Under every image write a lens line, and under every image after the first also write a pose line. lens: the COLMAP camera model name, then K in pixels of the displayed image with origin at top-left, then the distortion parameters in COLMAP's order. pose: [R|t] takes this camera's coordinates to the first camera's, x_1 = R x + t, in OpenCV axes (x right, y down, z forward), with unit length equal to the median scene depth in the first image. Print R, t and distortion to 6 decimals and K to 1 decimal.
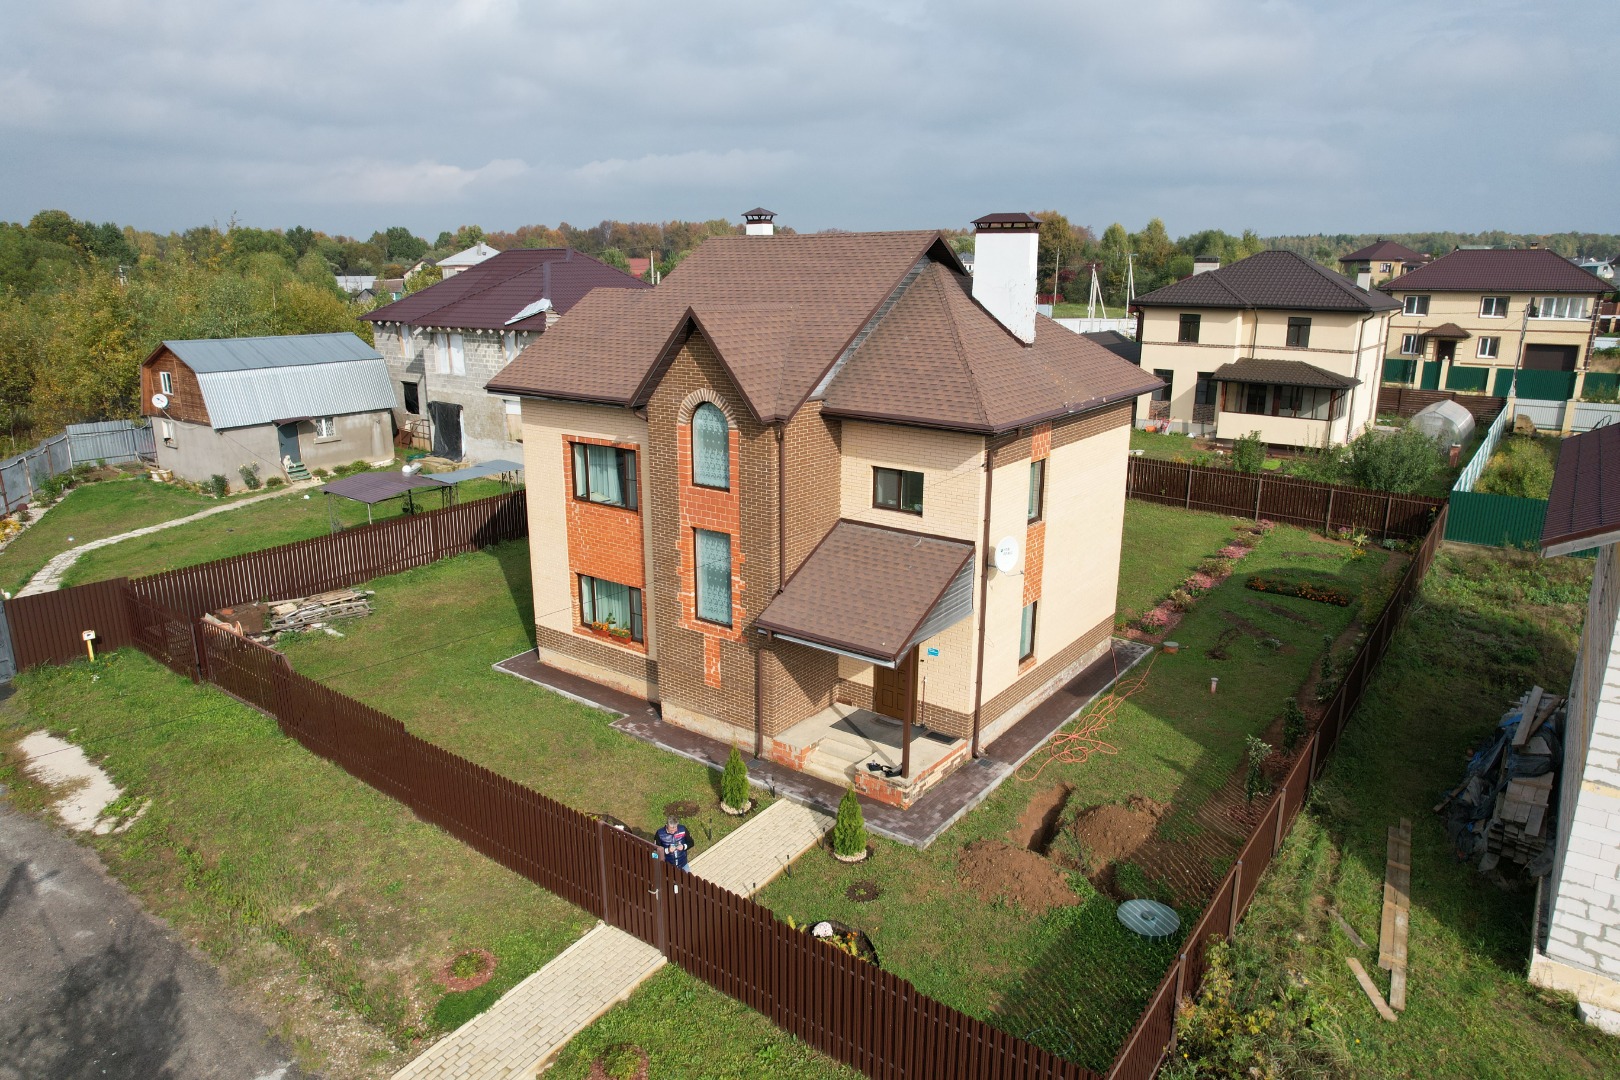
lens RADIAL K [[1035.8, 0, 814.7], [0, 1035.8, 532.7], [0, 0, 1]] dist [-0.070782, 0.061690]
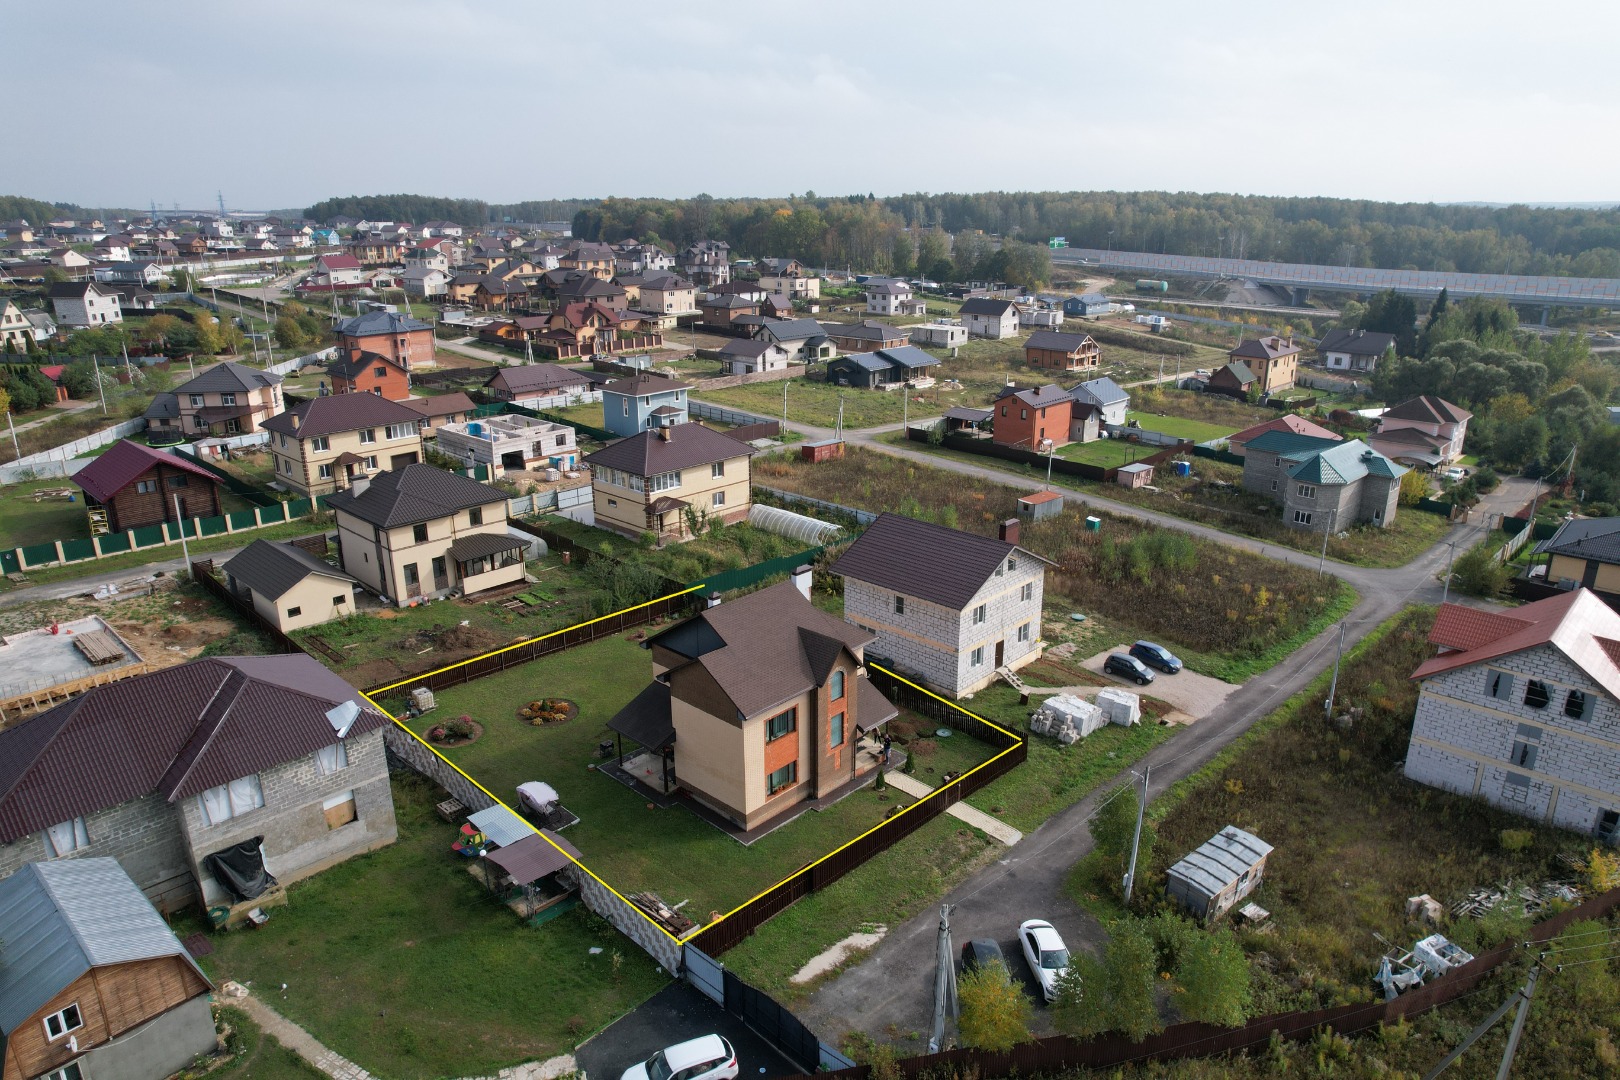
lens RADIAL K [[1035.8, 0, 814.7], [0, 1035.8, 532.7], [0, 0, 1]] dist [-0.070782, 0.061690]
pose [[0.111221, -0.305942, 0.945531, -2.333153], [0.246279, 0.930241, 0.272026, -1.108608], [-0.962796, 0.202610, 0.178809, 0.438023]]
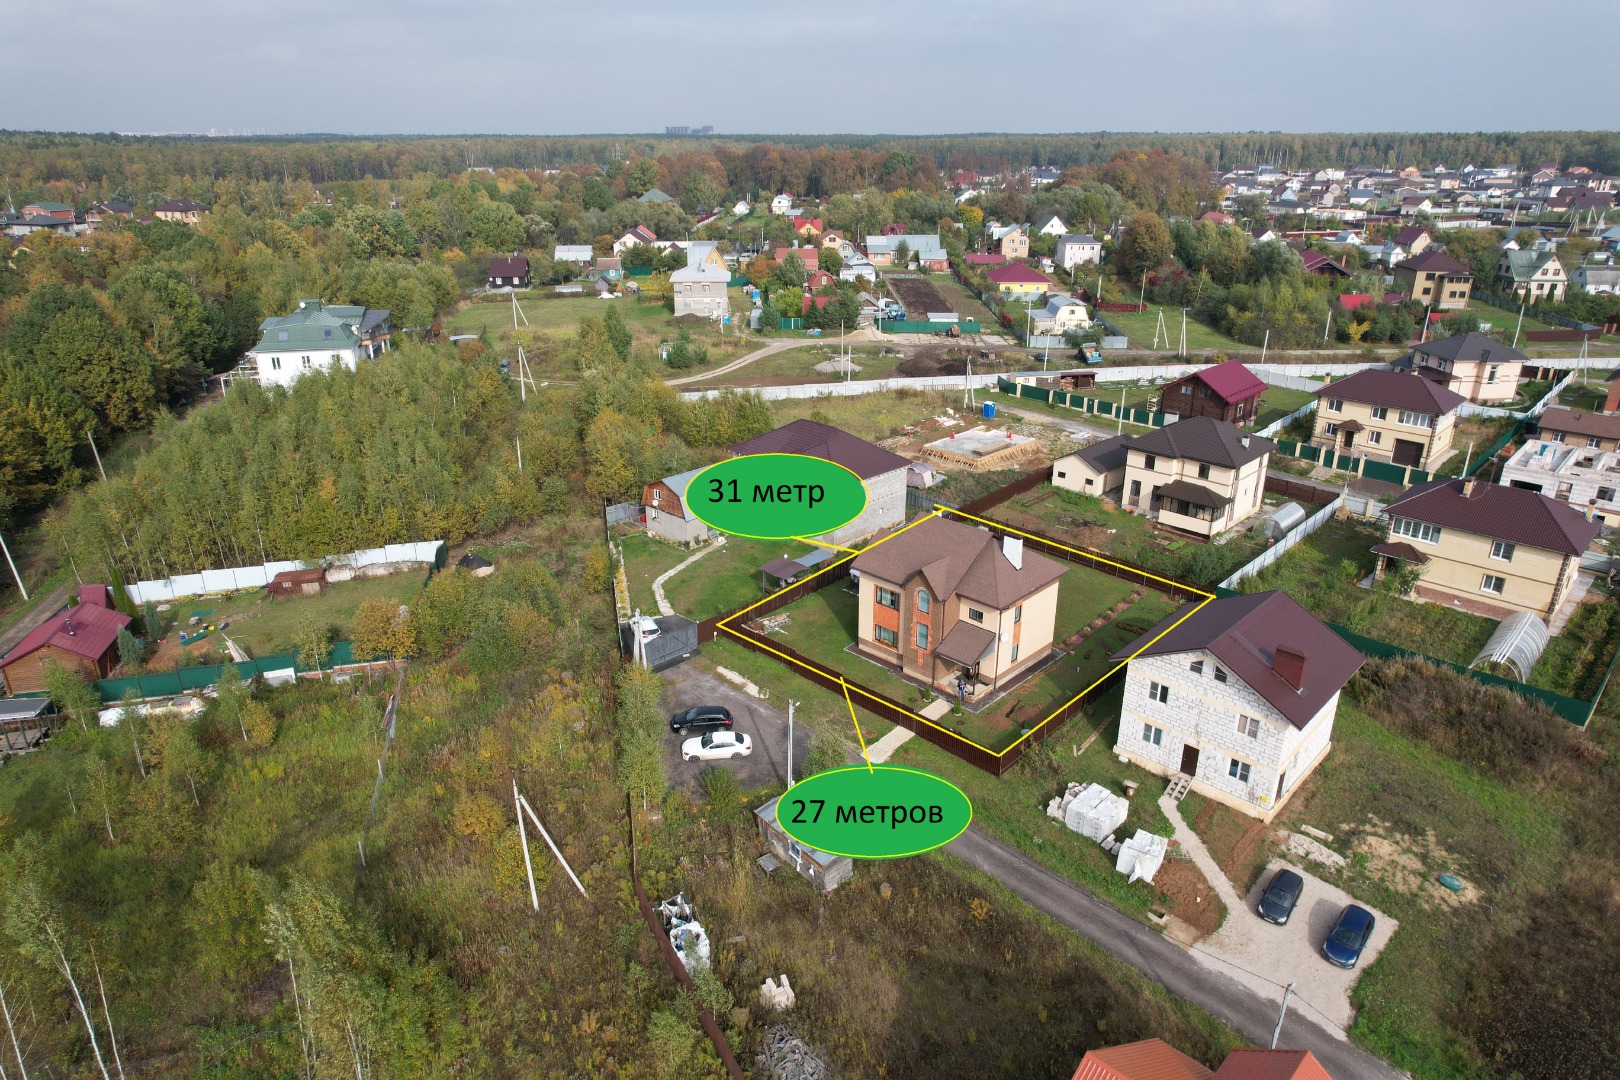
lens RADIAL K [[1035.8, 0, 814.7], [0, 1035.8, 532.7], [0, 0, 1]] dist [-0.070782, 0.061690]
pose [[0.992626, 0.042542, -0.113506, -0.072097], [-0.028466, 0.992015, 0.122866, -0.682786], [0.117827, -0.118729, 0.985911, -2.321970]]
